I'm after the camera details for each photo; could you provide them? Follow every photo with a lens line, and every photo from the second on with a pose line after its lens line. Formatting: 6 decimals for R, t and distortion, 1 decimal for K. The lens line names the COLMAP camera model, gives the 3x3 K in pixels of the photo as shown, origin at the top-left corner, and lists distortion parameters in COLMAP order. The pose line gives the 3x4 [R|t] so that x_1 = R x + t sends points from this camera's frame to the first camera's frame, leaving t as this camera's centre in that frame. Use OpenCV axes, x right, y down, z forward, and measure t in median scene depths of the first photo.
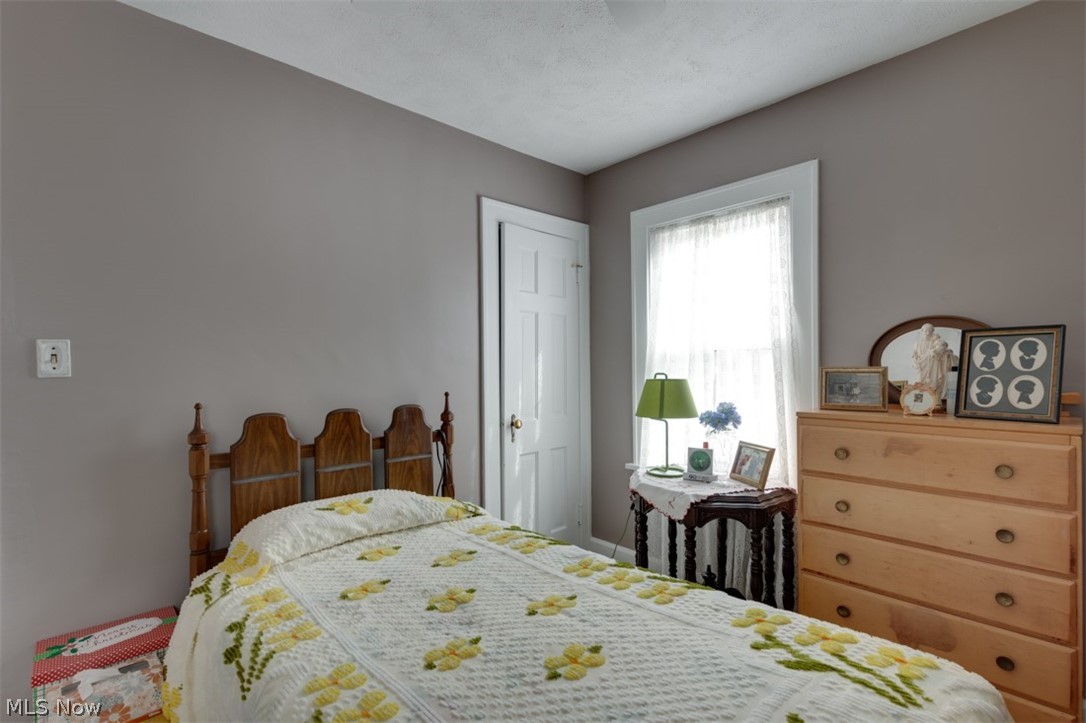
lens RADIAL K [[444.2, 0, 543.0], [0, 444.2, 361.5], [0, 0, 1]] dist [0.009315, 0.000005]
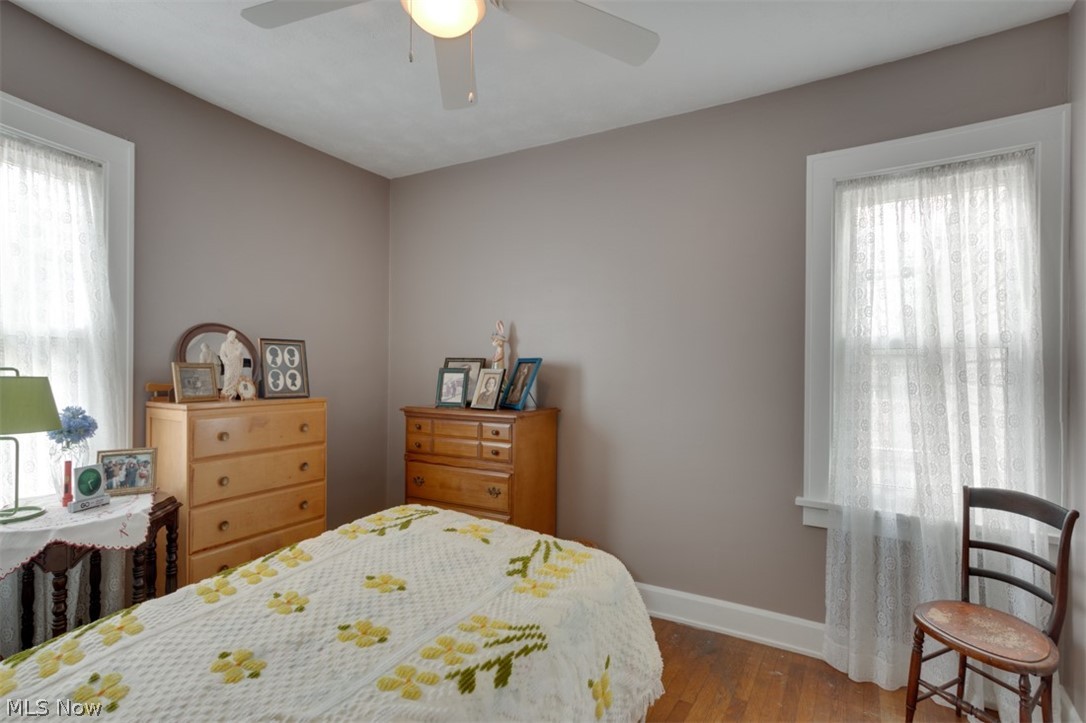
lens RADIAL K [[496.0, 0, 541.7], [0, 496.0, 364.9], [0, 0, 1]] dist [0.003177, 0.000309]
pose [[-0.238445, 0.012469, 0.971076, -0.897383], [-0.016408, 0.999723, -0.016866, 0.029412], [-0.971017, -0.019955, -0.238174, 0.559713]]
